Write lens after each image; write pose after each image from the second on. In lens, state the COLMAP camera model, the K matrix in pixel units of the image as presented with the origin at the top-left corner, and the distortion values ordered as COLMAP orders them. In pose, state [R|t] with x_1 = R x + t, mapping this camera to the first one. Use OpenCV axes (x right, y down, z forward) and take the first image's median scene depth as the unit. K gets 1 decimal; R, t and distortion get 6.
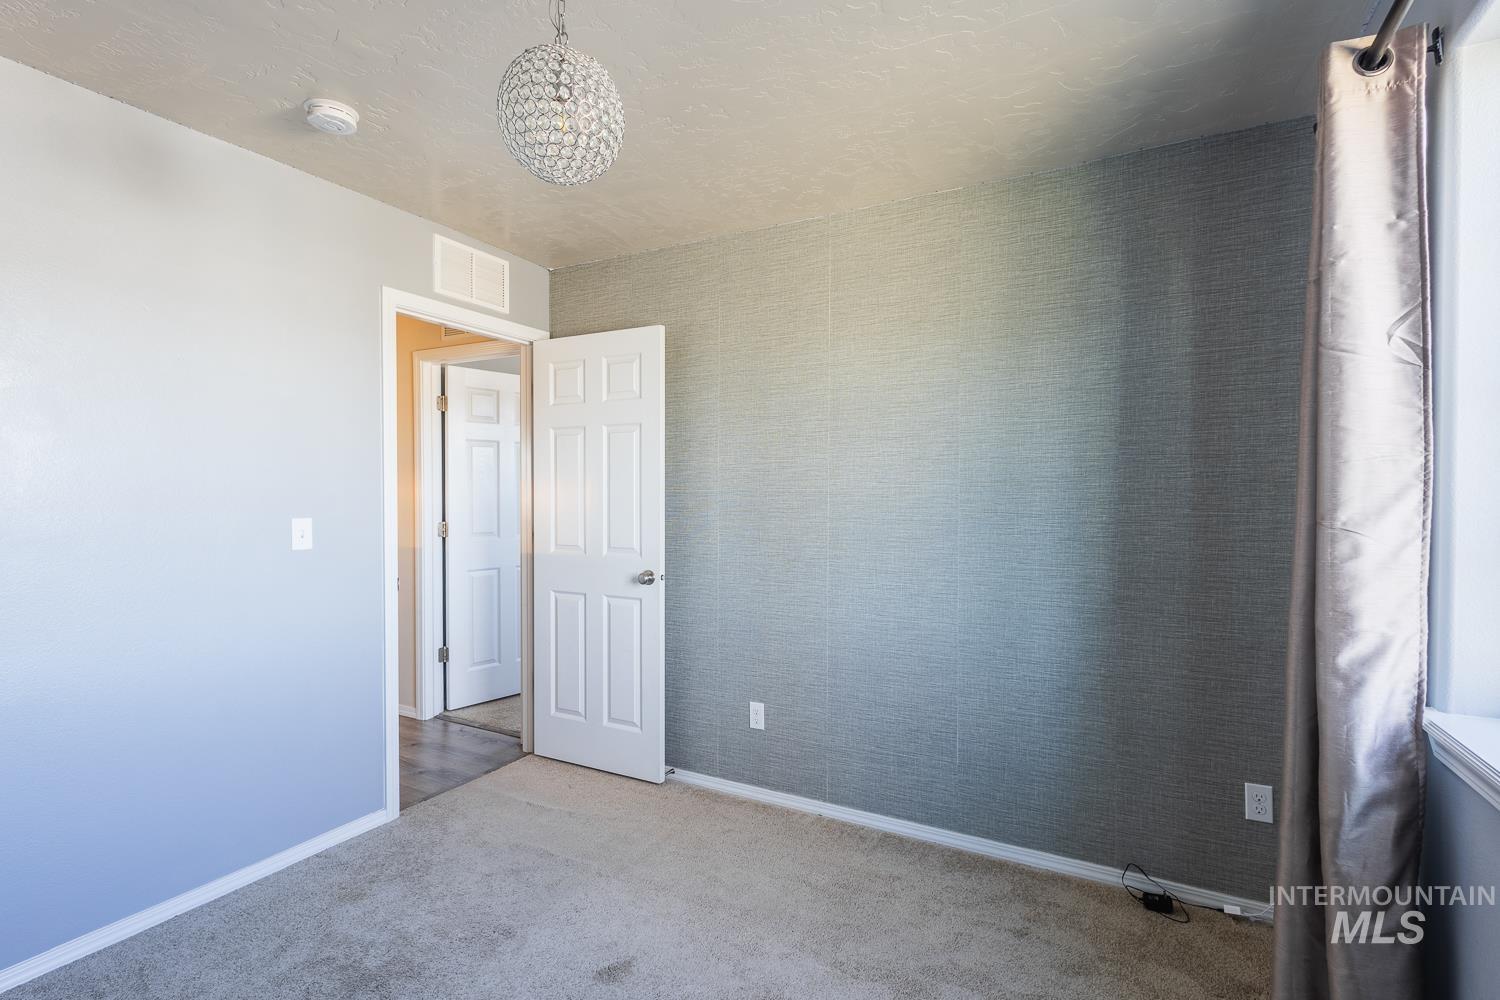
lens RADIAL K [[697.2, 0, 750.9], [0, 697.2, 496.8], [0, 0, 1]] dist [0.011609, -0.004334]
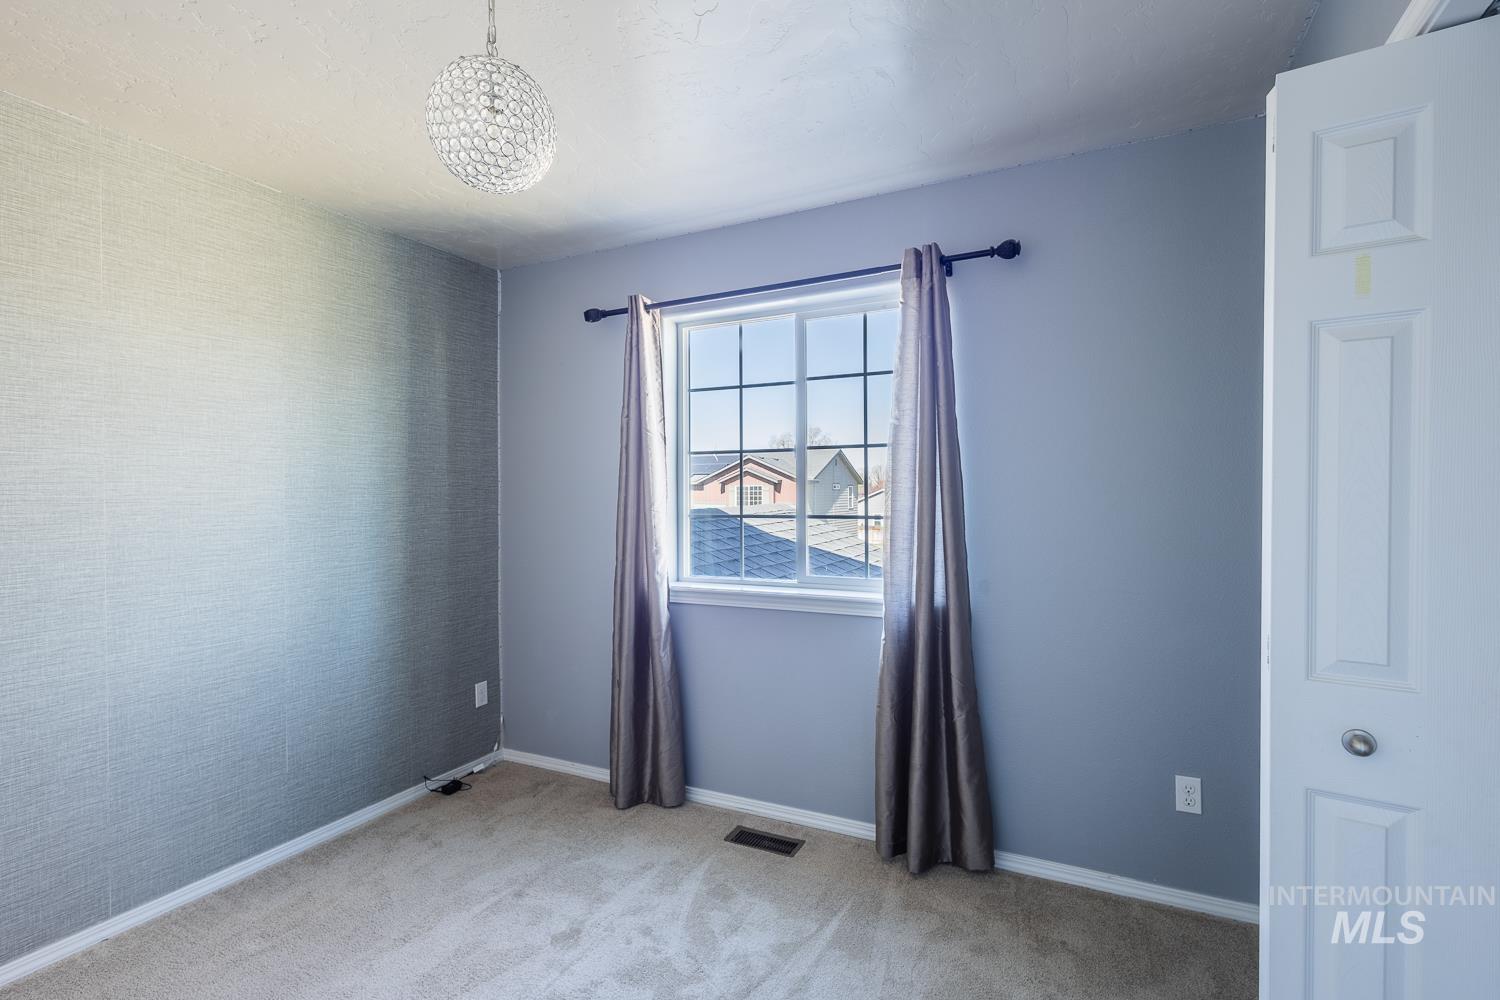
lens RADIAL K [[697.2, 0, 747.6], [0, 697.2, 495.7], [0, 0, 1]] dist [0.011609, -0.004334]
pose [[-0.028568, -0.003805, 0.999585, -0.786855], [0.015042, 0.999878, 0.004236, -0.004606], [-0.999479, 0.015156, -0.028508, 0.408242]]
